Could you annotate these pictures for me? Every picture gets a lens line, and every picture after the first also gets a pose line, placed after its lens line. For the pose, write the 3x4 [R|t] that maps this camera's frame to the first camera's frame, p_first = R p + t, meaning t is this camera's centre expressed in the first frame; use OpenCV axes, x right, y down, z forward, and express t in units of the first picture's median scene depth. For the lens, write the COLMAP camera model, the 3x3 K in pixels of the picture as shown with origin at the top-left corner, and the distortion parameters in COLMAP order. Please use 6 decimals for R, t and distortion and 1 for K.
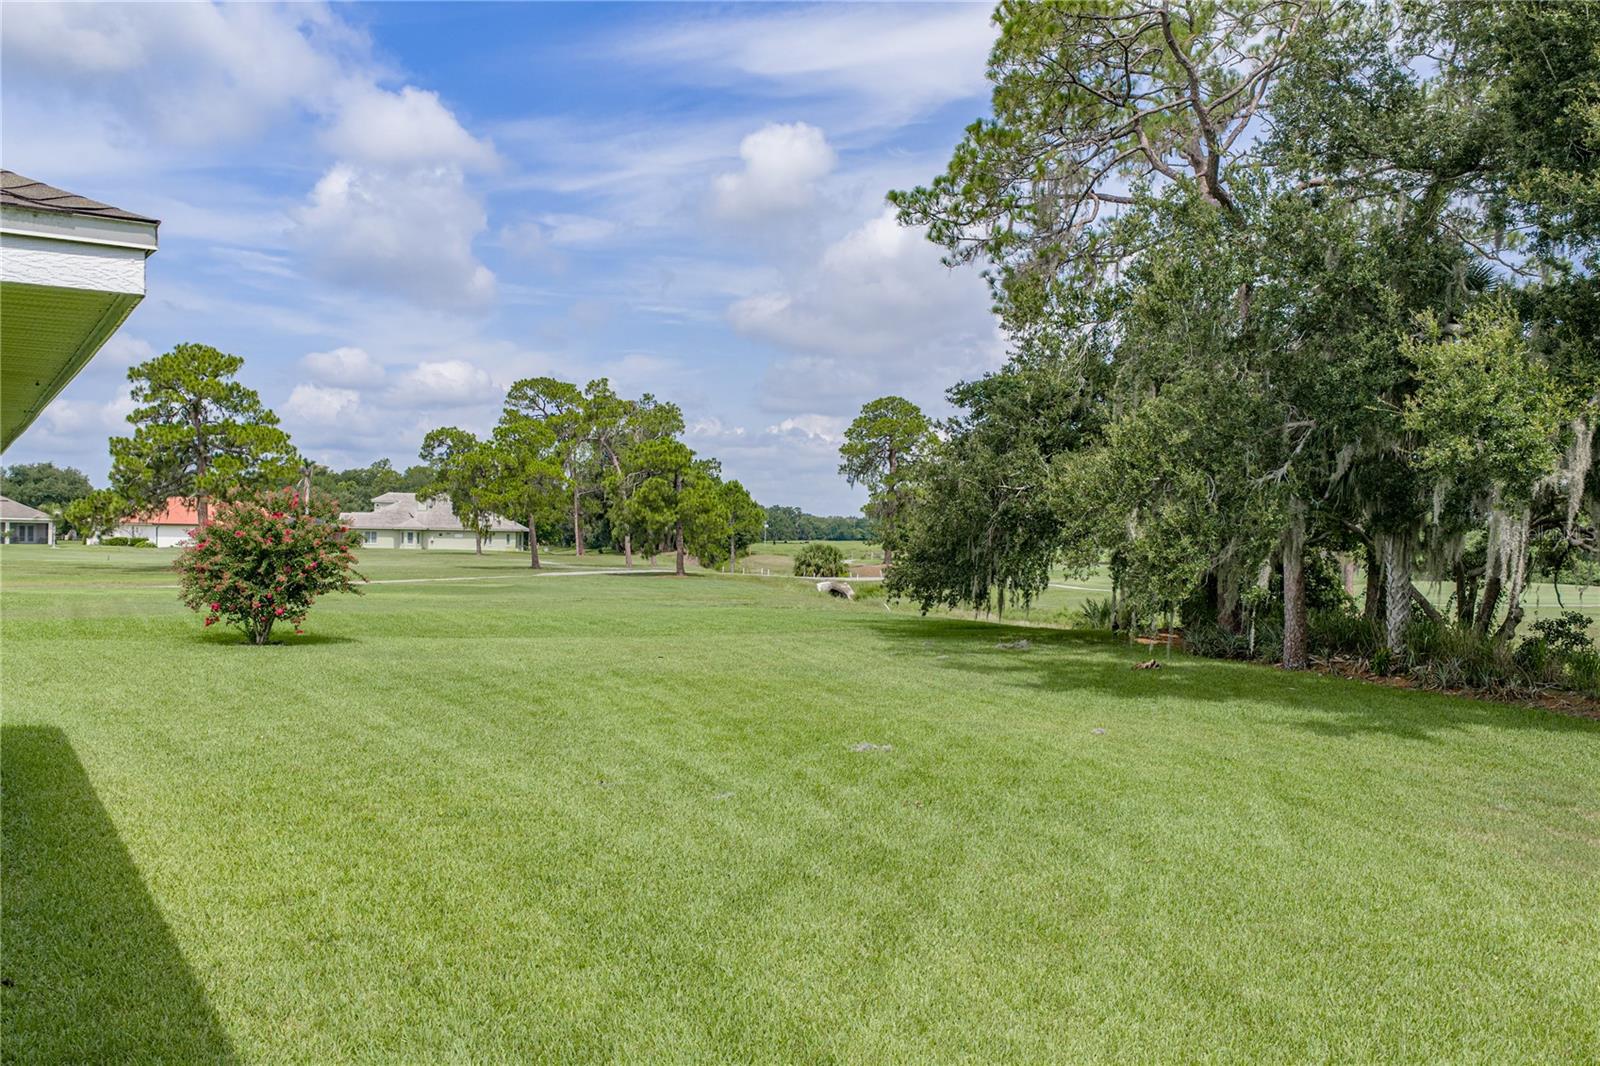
lens RADIAL K [[1337.4, 0, 800.9], [0, 1337.4, 539.3], [0, 0, 1]] dist [0.040402, -0.024947]
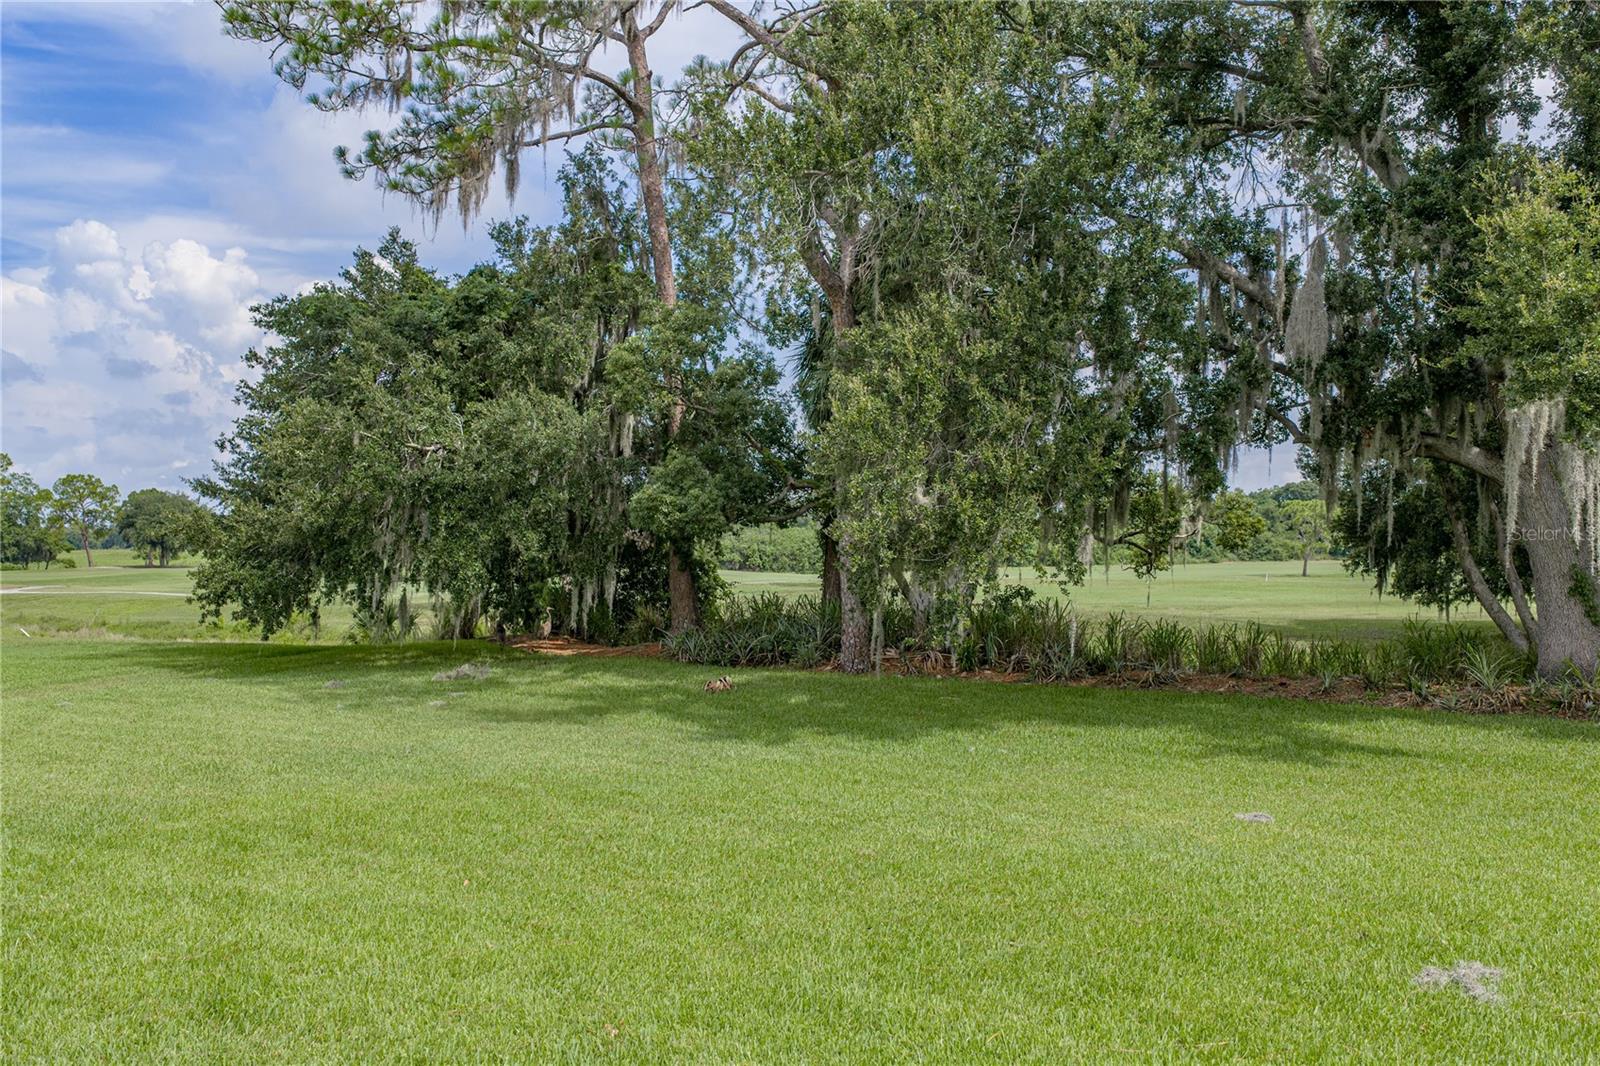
lens RADIAL K [[1337.4, 0, 800.0], [0, 1337.4, 525.9], [0, 0, 1]] dist [0.040402, -0.024947]
pose [[0.796961, -0.042216, 0.602554, -0.108557], [0.033480, 0.999108, 0.025718, -0.008973], [-0.603102, -0.000323, 0.797664, 0.329557]]
